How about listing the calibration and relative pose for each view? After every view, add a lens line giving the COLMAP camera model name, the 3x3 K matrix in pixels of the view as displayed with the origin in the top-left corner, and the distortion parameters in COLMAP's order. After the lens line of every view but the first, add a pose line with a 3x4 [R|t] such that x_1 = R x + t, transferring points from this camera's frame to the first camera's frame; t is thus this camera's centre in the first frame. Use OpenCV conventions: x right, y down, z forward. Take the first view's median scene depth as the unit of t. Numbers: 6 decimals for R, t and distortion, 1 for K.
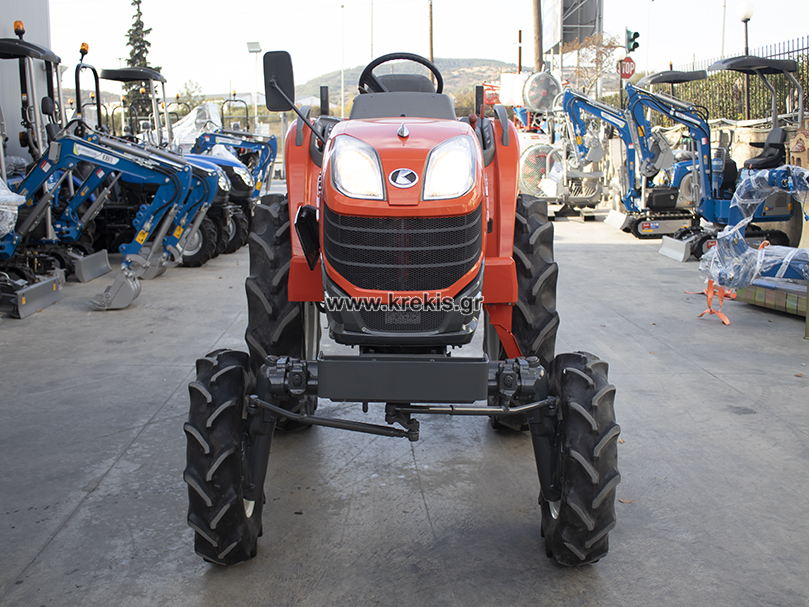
lens RADIAL K [[978.0, 0, 374.2], [0, 978.0, 258.1], [0, 0, 1]] dist [-0.100537, 0.106269]
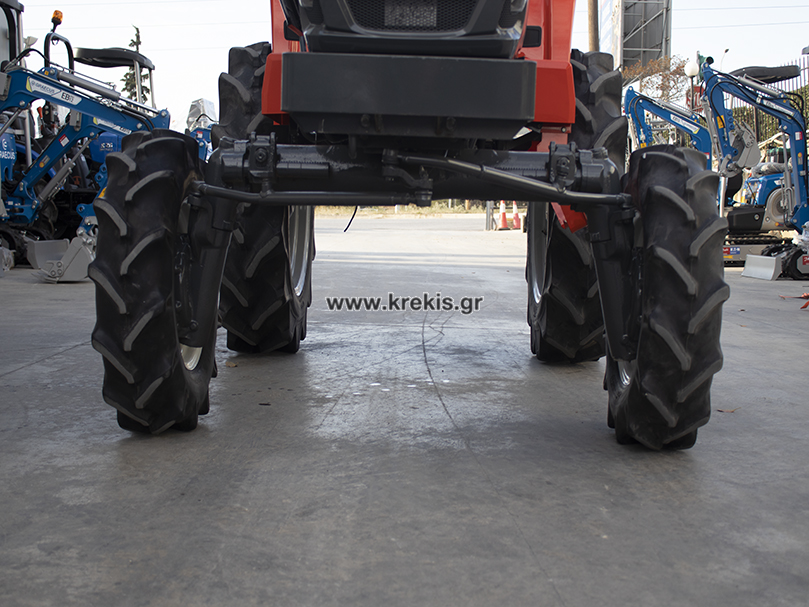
lens RADIAL K [[1096.4, 0, 367.3], [0, 1096.4, 304.5], [0, 0, 1]] dist [-0.068135, 0.093583]
pose [[0.999170, 0.023932, -0.032962, 0.010477], [-0.026433, 0.996630, -0.077652, 0.117444], [0.030992, 0.078459, 0.996435, 0.091709]]
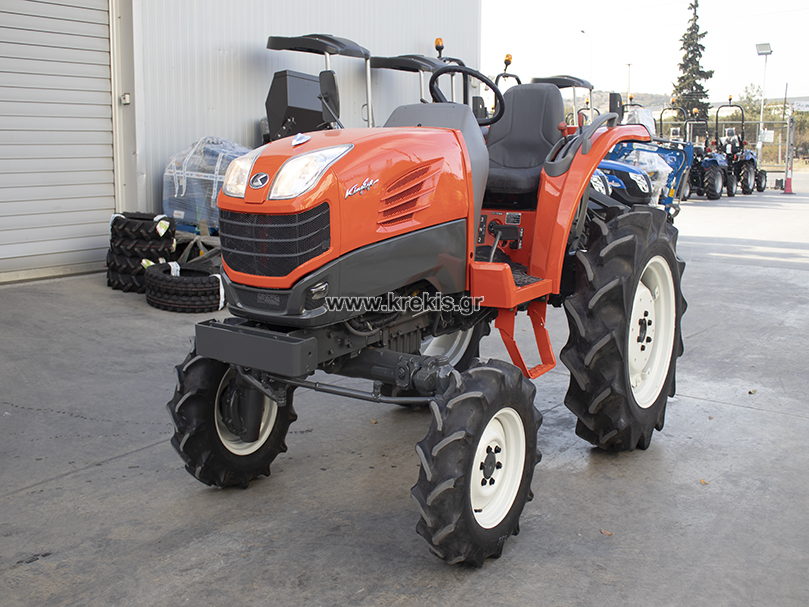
lens RADIAL K [[978.0, 0, 374.2], [0, 978.0, 258.1], [0, 0, 1]] dist [-0.100537, 0.106269]
pose [[0.791607, 0.079497, -0.605837, 0.306024], [-0.081298, 0.996388, 0.024518, -0.009905], [0.605598, 0.029844, 0.795211, 0.050934]]
